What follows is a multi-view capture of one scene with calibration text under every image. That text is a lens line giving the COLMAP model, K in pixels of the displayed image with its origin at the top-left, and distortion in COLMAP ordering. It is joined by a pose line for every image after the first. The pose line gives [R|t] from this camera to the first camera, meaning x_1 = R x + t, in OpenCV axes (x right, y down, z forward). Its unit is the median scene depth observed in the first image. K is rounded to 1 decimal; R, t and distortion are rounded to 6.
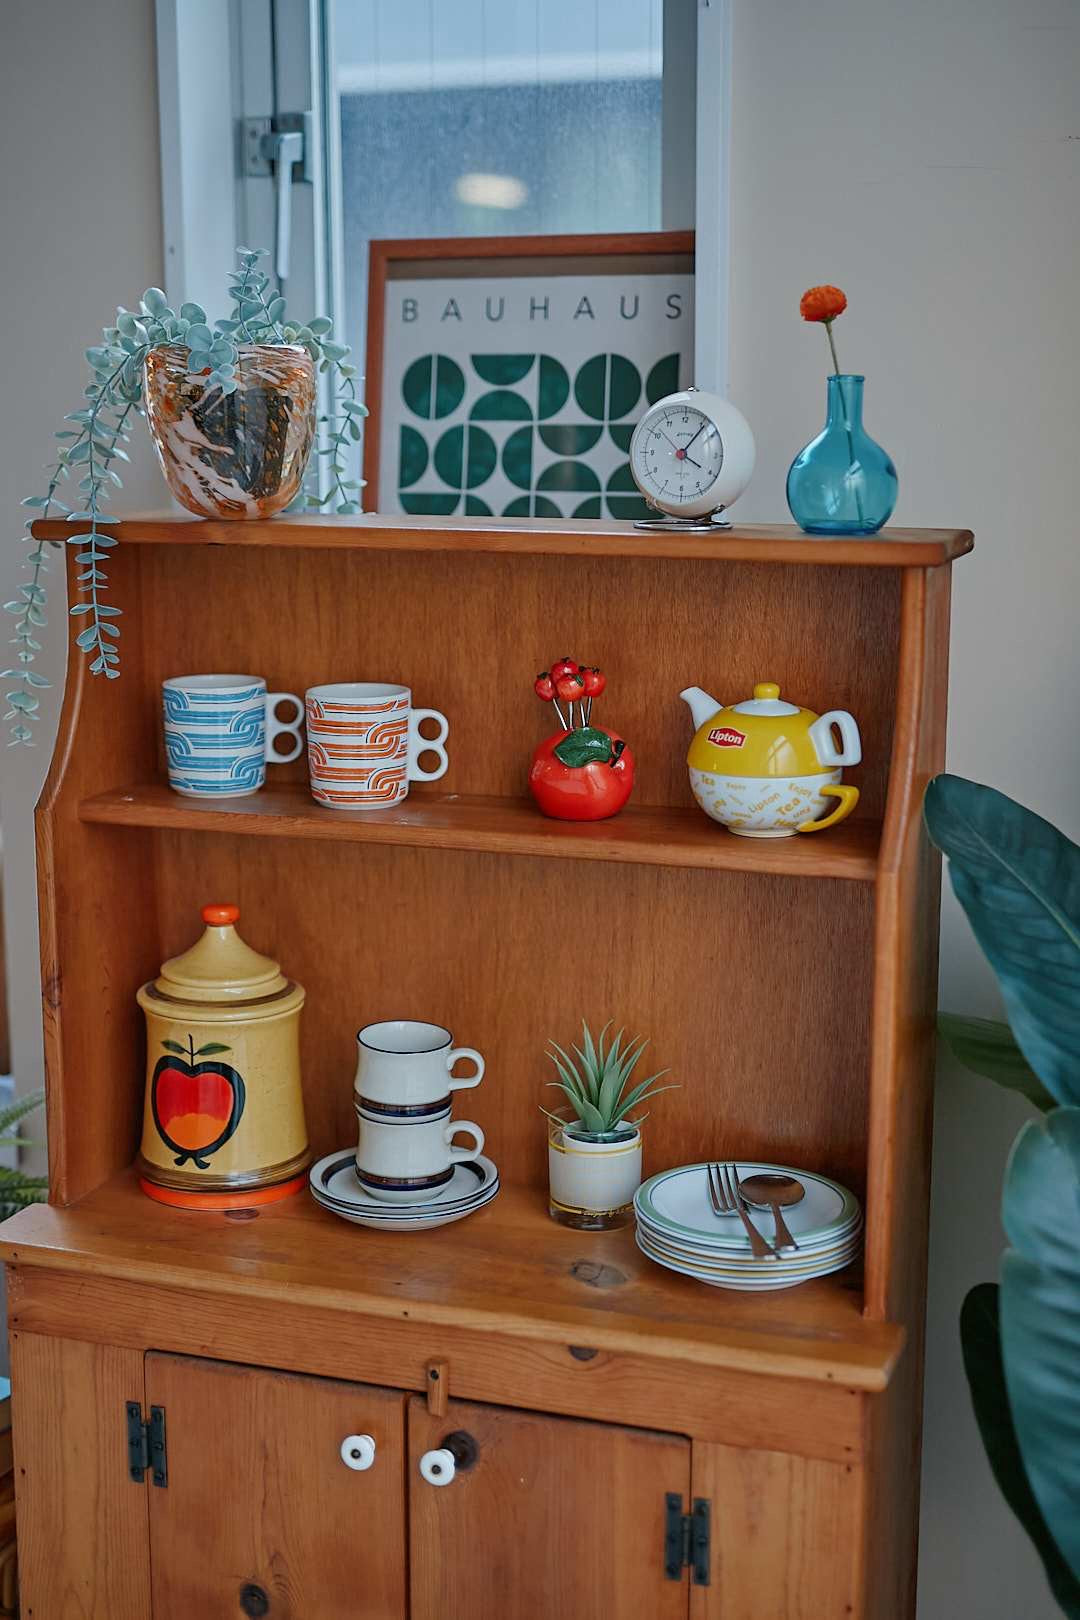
lens RADIAL K [[2263.5, 0, 543.8], [0, 2263.5, 803.6], [0, 0, 1]] dist [-0.006902, 0.028349]
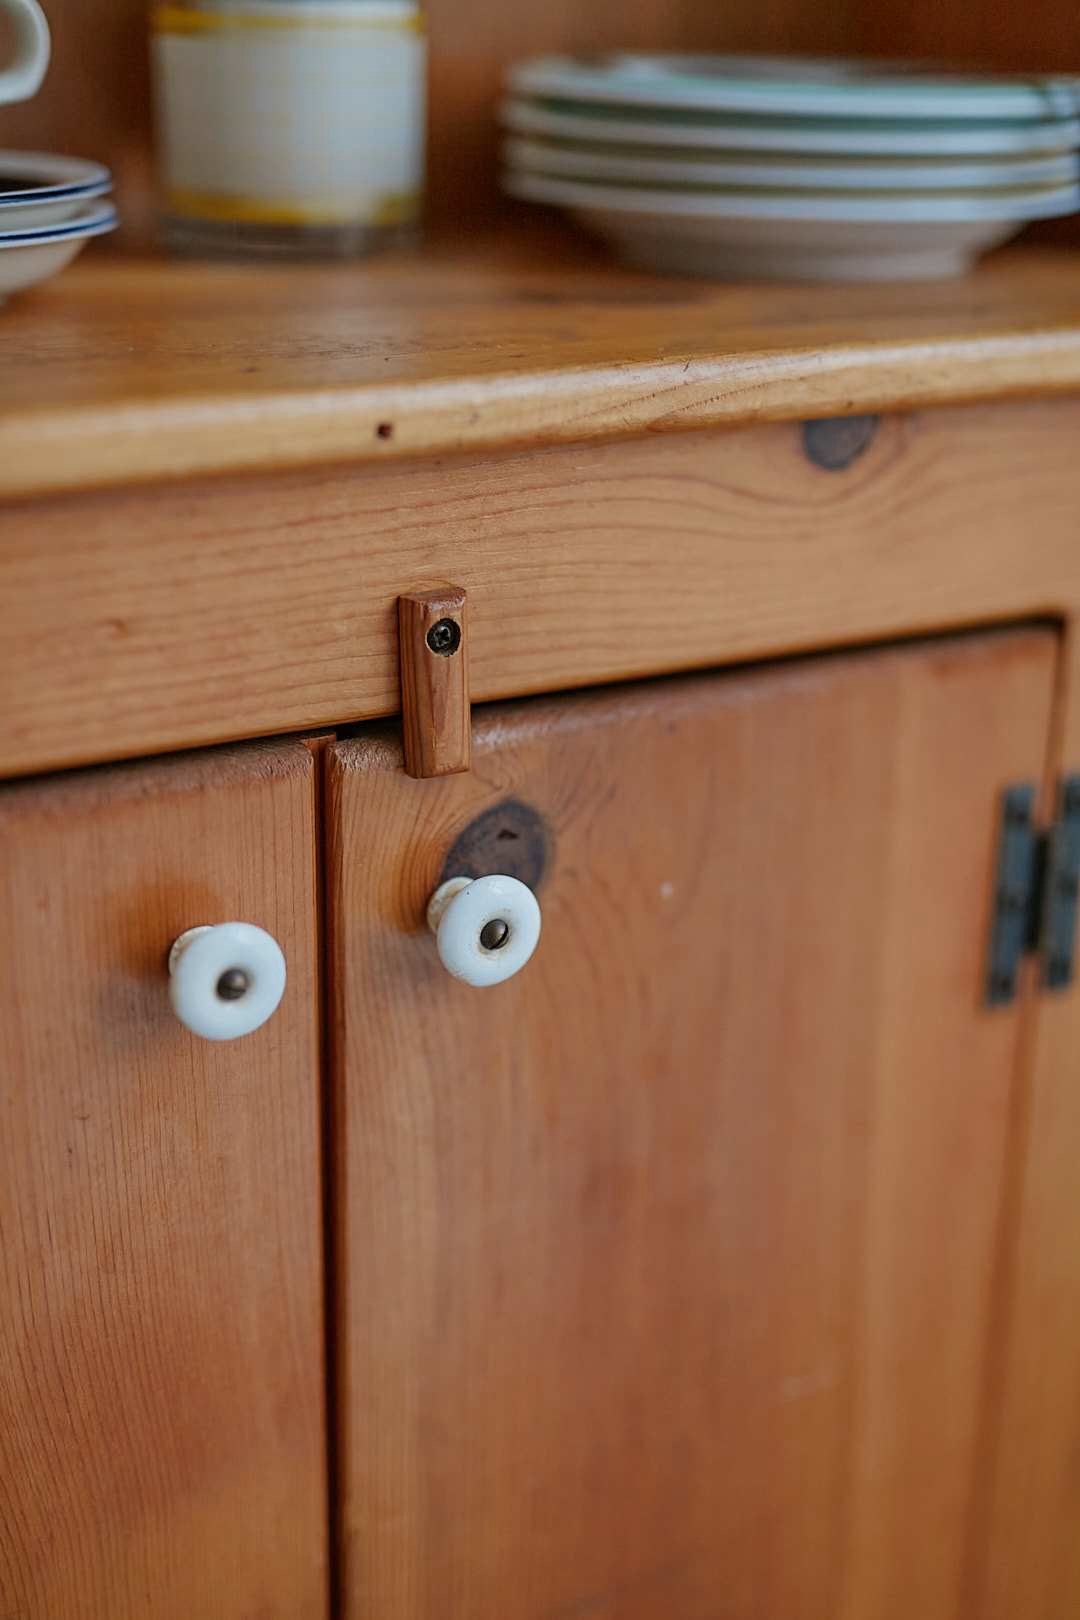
lens RADIAL K [[2332.3, 0, 540.0], [0, 2332.3, 810.0], [0, 0, 1]] dist [-0.004539, 0.006951]
pose [[0.638750, -0.252539, 0.726789, -0.252157], [0.128535, 0.966350, 0.222815, 0.193241], [-0.758602, -0.048905, 0.649716, 0.734196]]
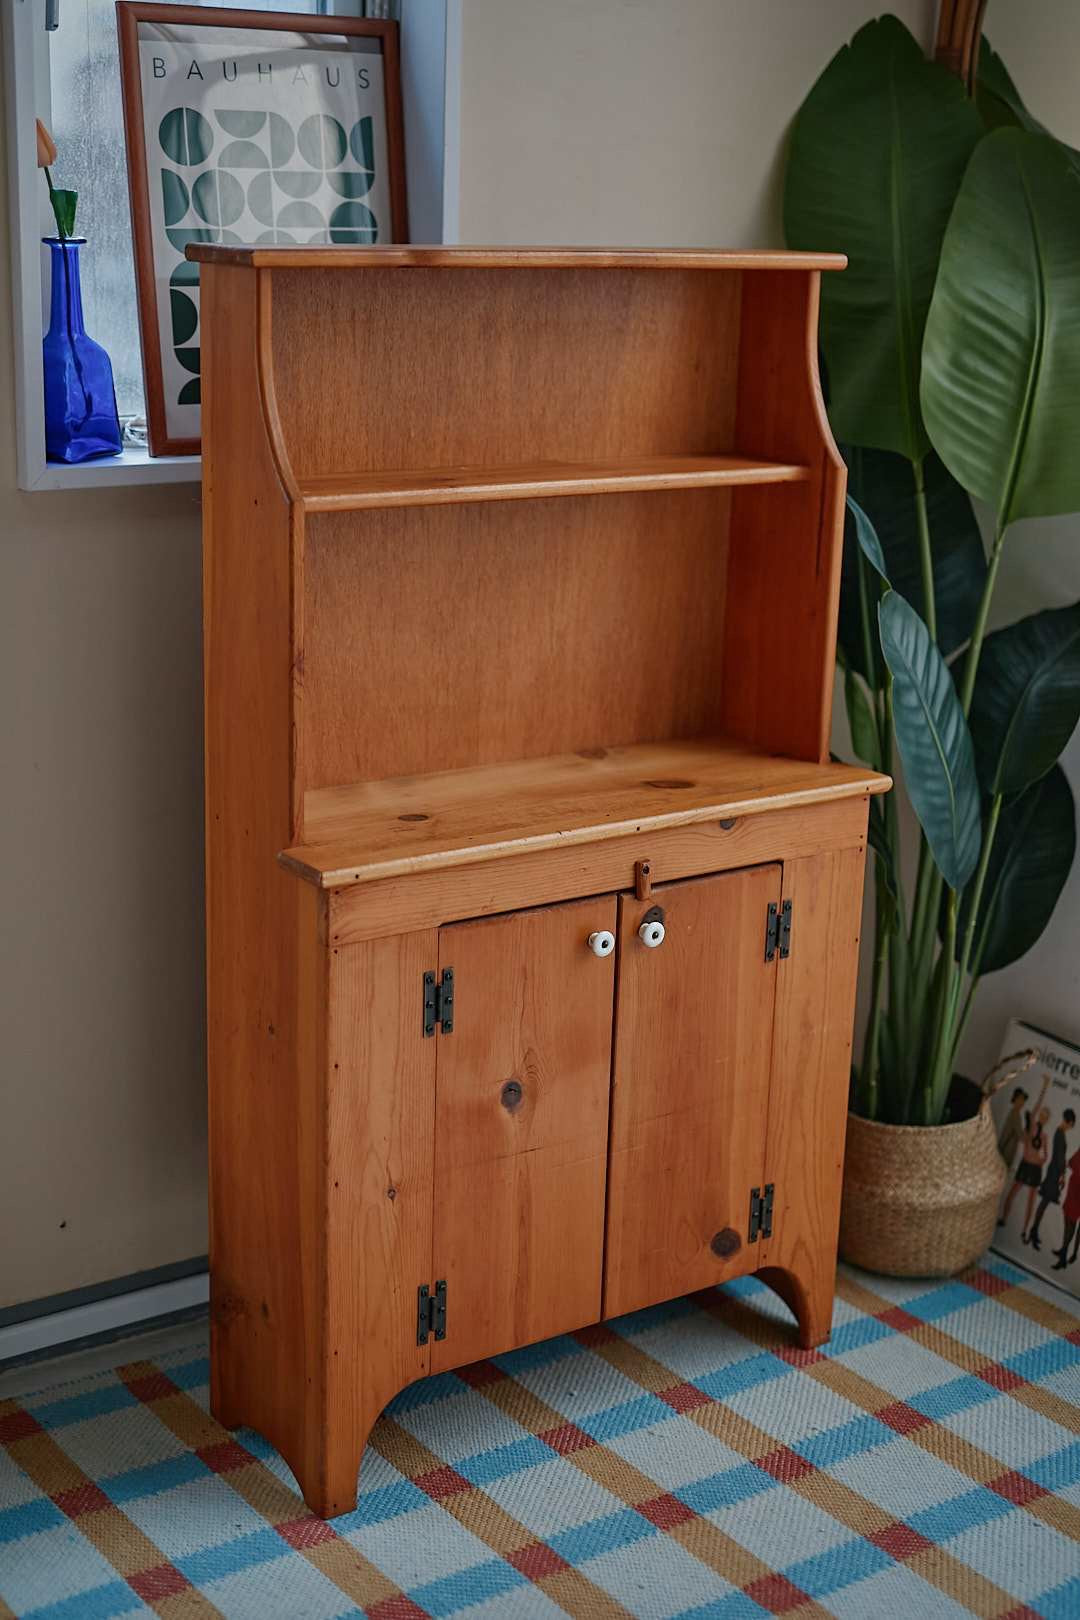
lens RADIAL K [[2271.8, 0, 542.9], [0, 2271.8, 802.7], [0, 0, 1]] dist [0.002624, -0.003797]
pose [[0.579245, -0.200755, 0.790046, -1.099036], [0.125513, 0.979607, 0.156900, -0.014206], [-0.805433, 0.008277, 0.592629, 0.207498]]
